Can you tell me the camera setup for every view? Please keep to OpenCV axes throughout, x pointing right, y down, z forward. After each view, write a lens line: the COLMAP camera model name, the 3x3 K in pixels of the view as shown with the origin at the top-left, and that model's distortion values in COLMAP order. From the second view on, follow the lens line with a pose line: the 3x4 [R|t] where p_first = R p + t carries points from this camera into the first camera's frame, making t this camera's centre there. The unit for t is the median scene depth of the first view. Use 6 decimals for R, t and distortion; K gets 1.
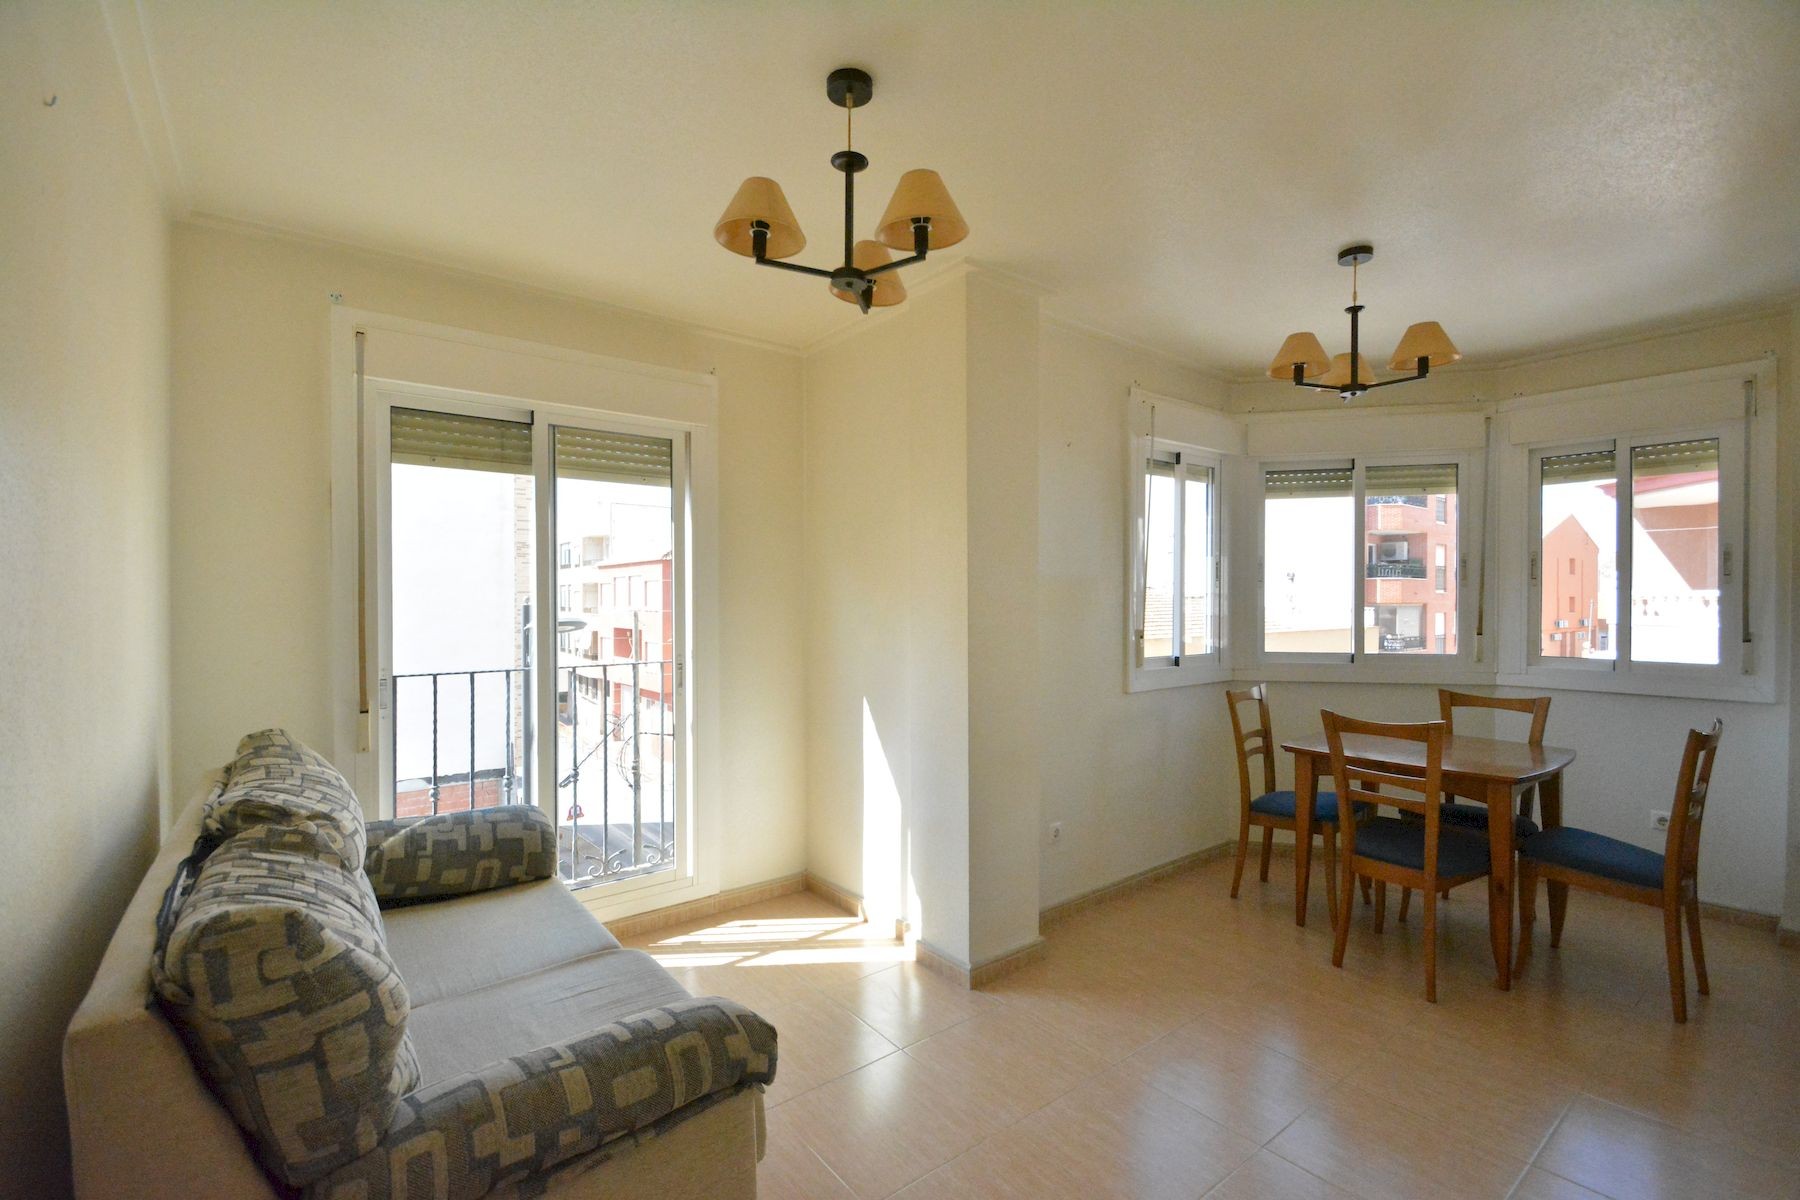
lens RADIAL K [[786.5, 0, 900.0], [0, 786.5, 600.0], [0, 0, 1]] dist [0.001688, -0.000687]
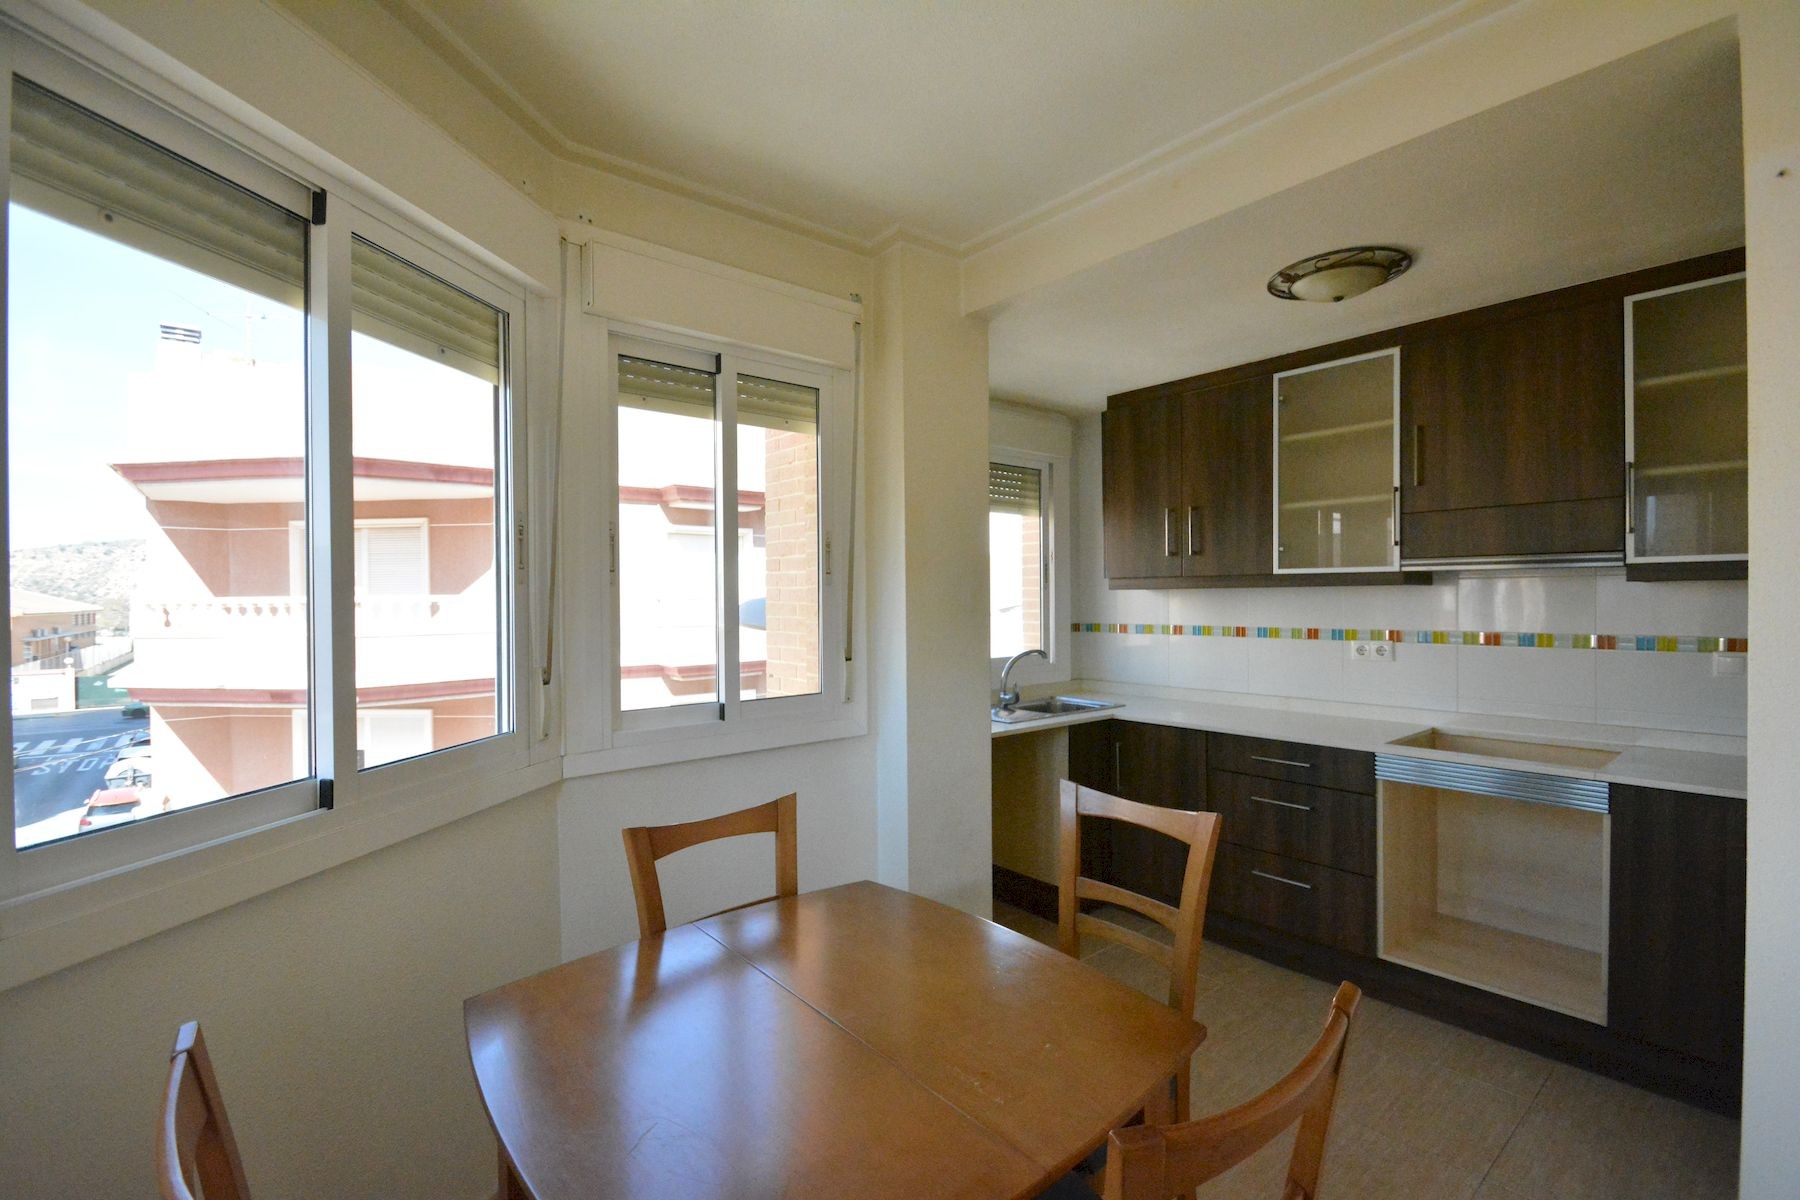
lens RADIAL K [[786.5, 0, 900.0], [0, 786.5, 600.0], [0, 0, 1]] dist [0.001688, -0.000687]
pose [[-0.032896, 0.000260, 0.999459, 0.274652], [0.012664, 0.999920, 0.000156, -0.005301], [-0.999379, 0.012662, -0.032896, 0.889877]]
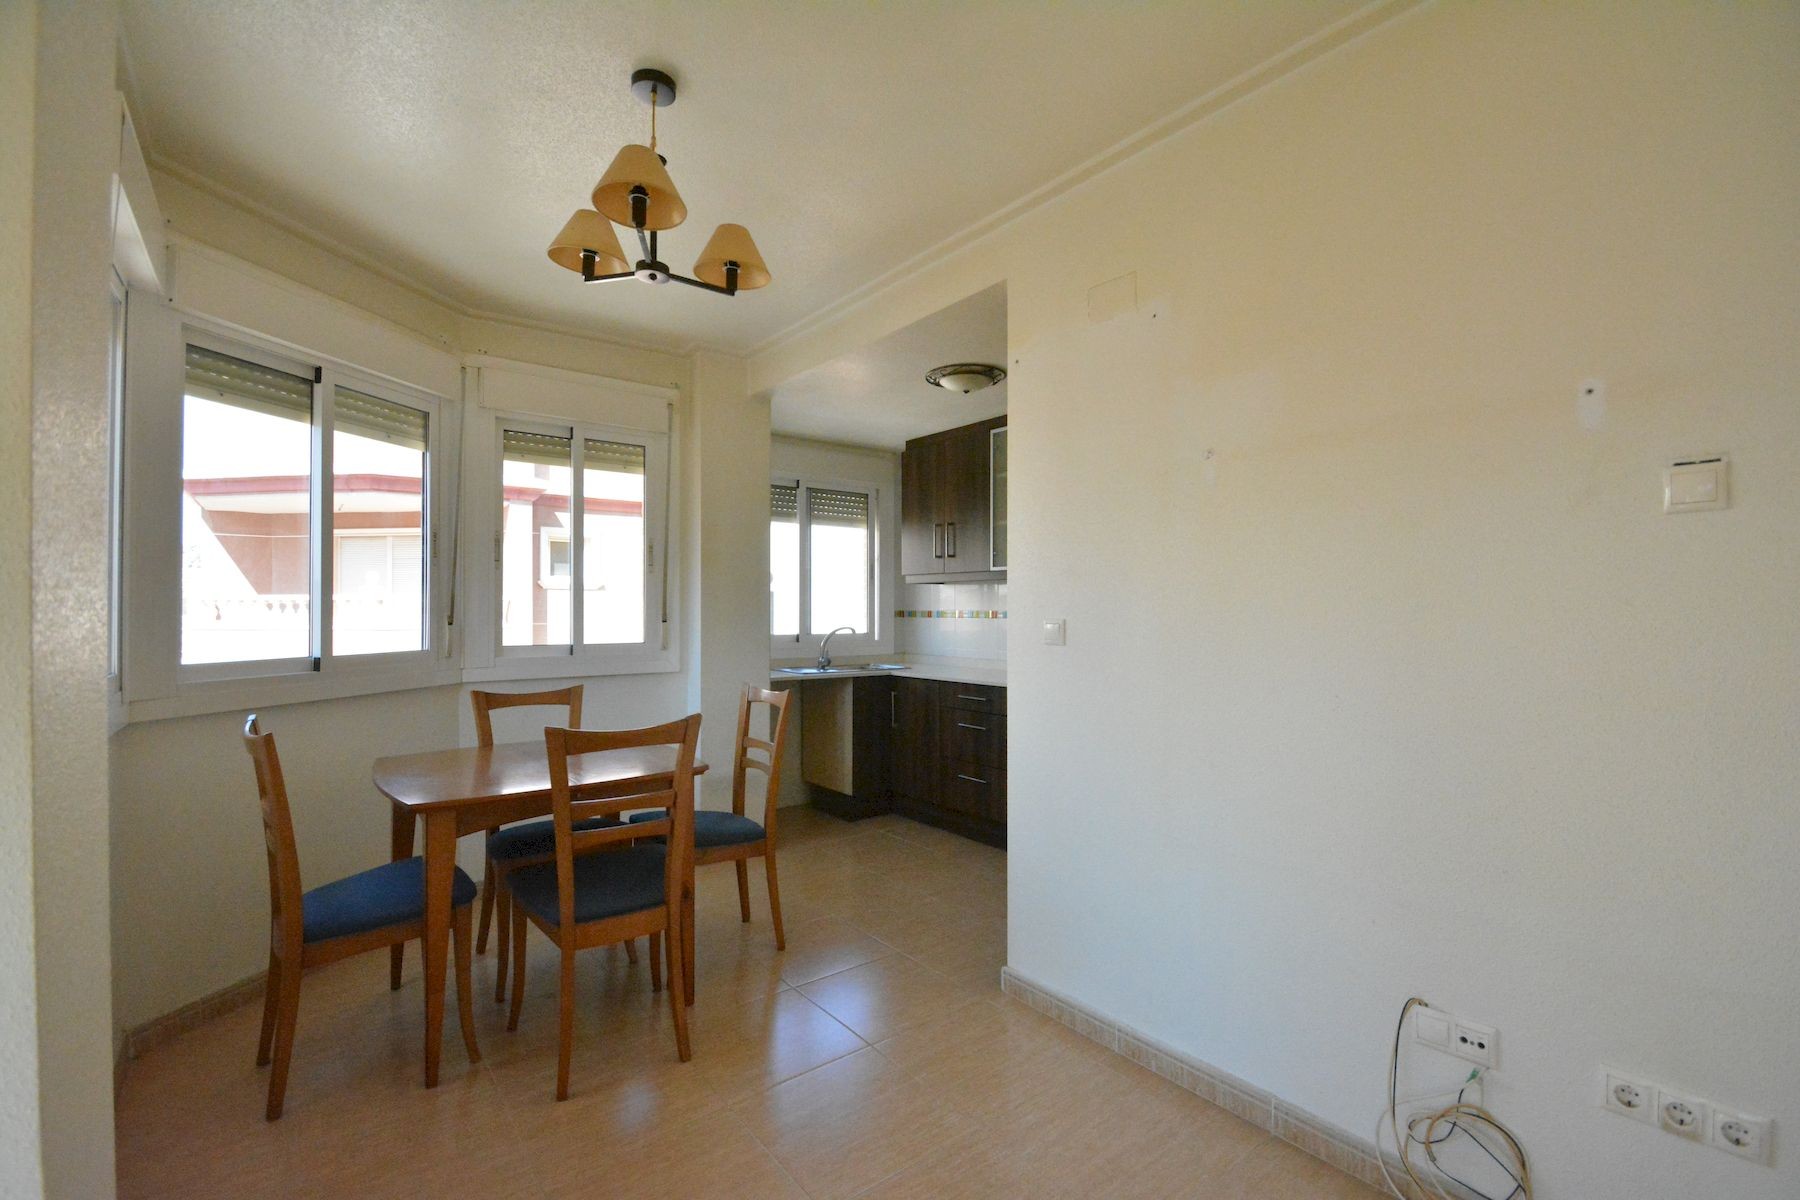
lens RADIAL K [[800.2, 0, 900.0], [0, 800.2, 600.0], [0, 0, 1]] dist [0.015868, 0.000153]
pose [[0.011529, 0.016113, 0.999804, -0.119458], [0.002789, 0.999866, -0.016146, 0.036924], [-0.999930, 0.002975, 0.011483, 0.575038]]
